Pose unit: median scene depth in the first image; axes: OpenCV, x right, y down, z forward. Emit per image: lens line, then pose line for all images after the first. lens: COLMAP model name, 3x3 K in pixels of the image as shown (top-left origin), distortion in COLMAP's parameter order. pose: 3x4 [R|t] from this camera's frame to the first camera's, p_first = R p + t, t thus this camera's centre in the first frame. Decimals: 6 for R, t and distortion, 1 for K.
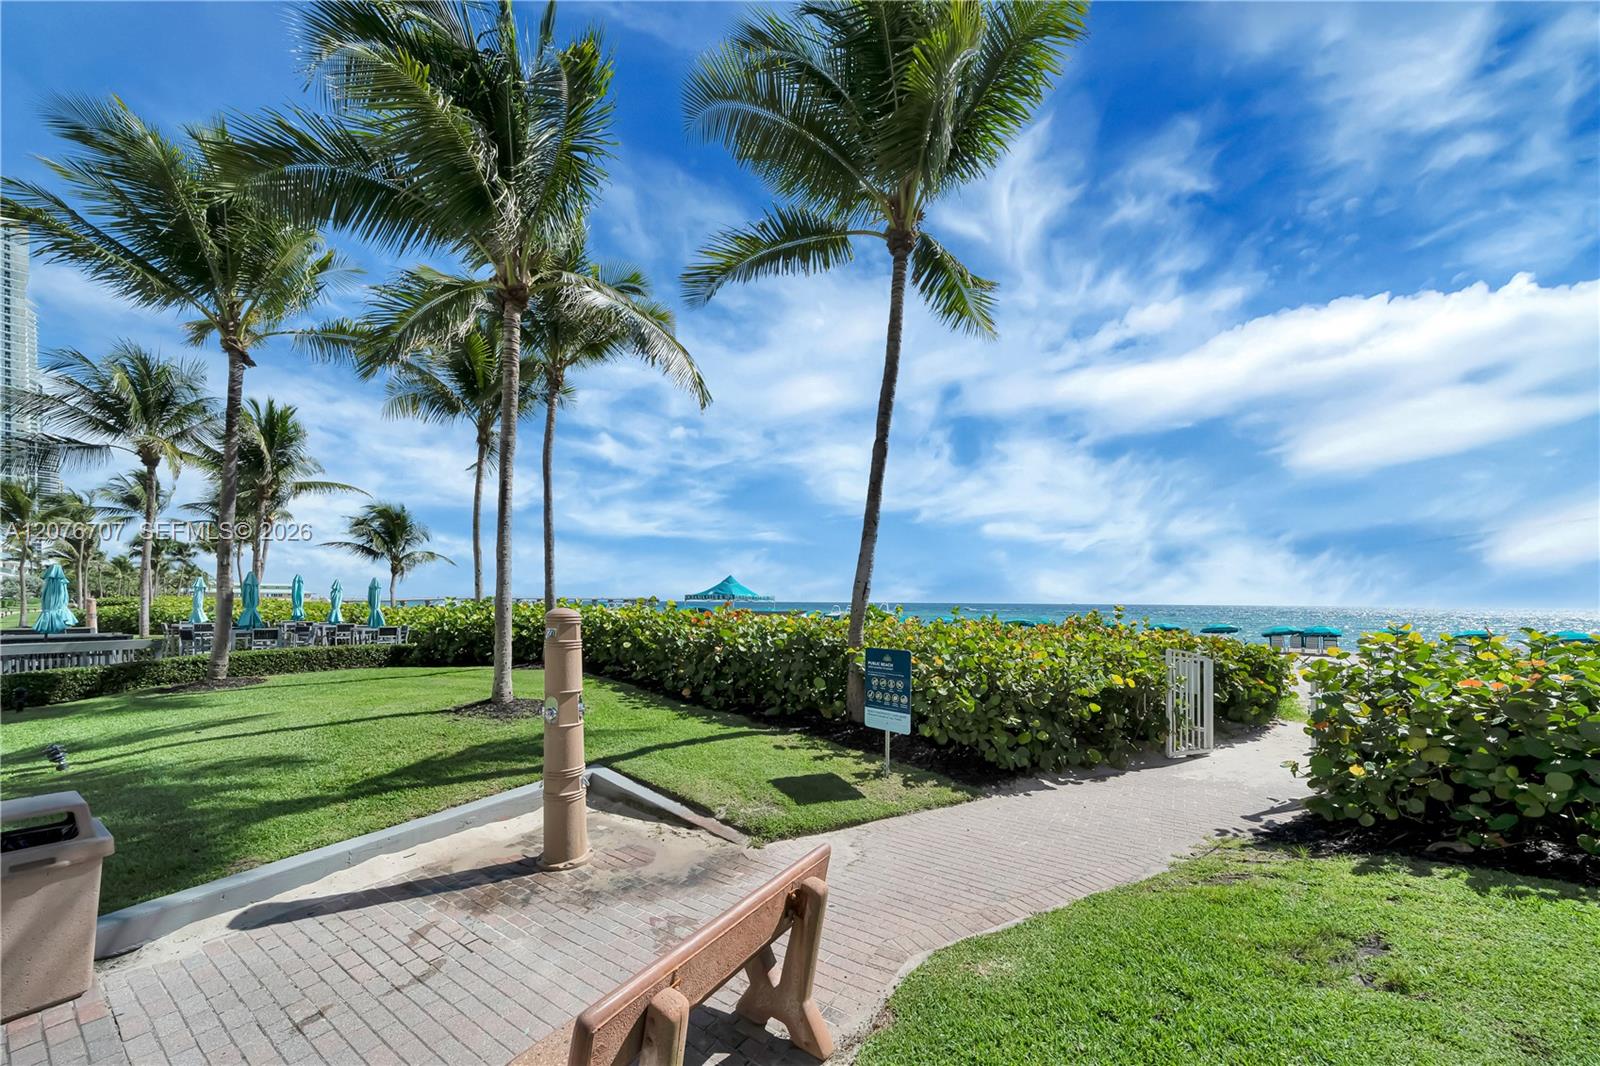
lens RADIAL K [[566.3, 0, 799.7], [0, 566.3, 596.3], [0, 0, 1]] dist [-0.005534, -0.000037]
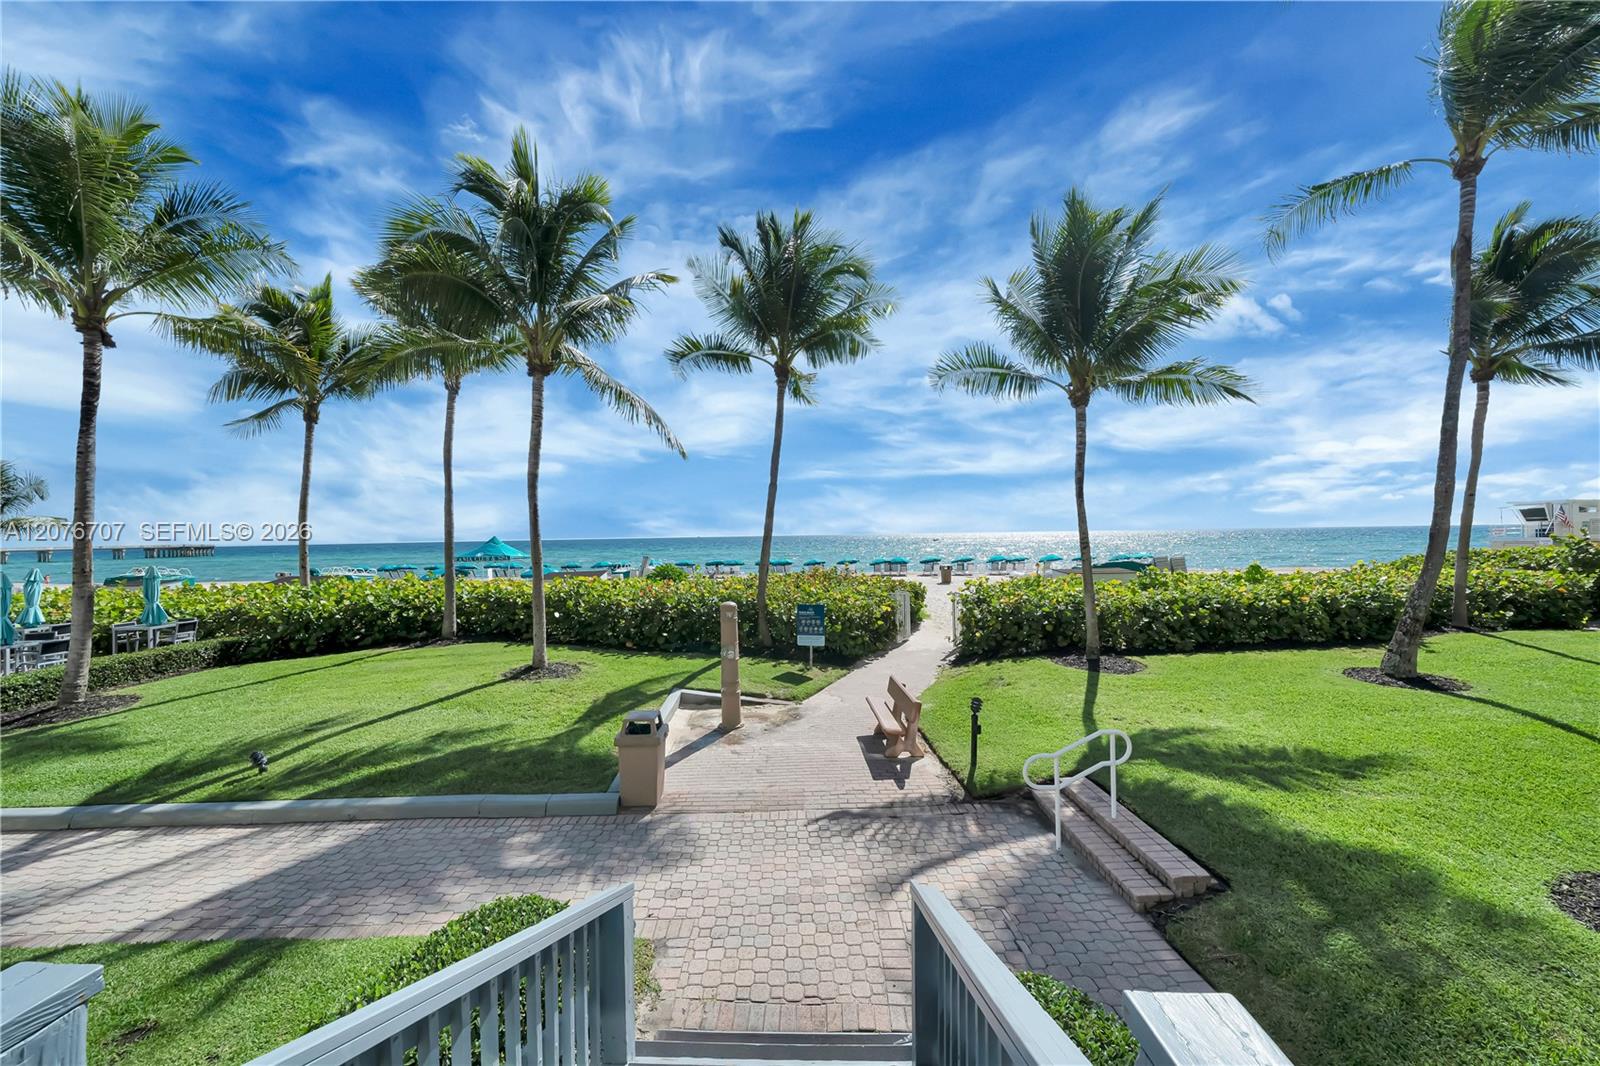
lens RADIAL K [[540.4, 0, 801.3], [0, 540.4, 536.0], [0, 0, 1]] dist [-0.005095, -0.000008]
pose [[0.824525, -0.021572, 0.565414, -0.886204], [0.016268, 0.999764, 0.014420, -0.165231], [-0.565591, -0.002691, 0.824681, -0.509735]]
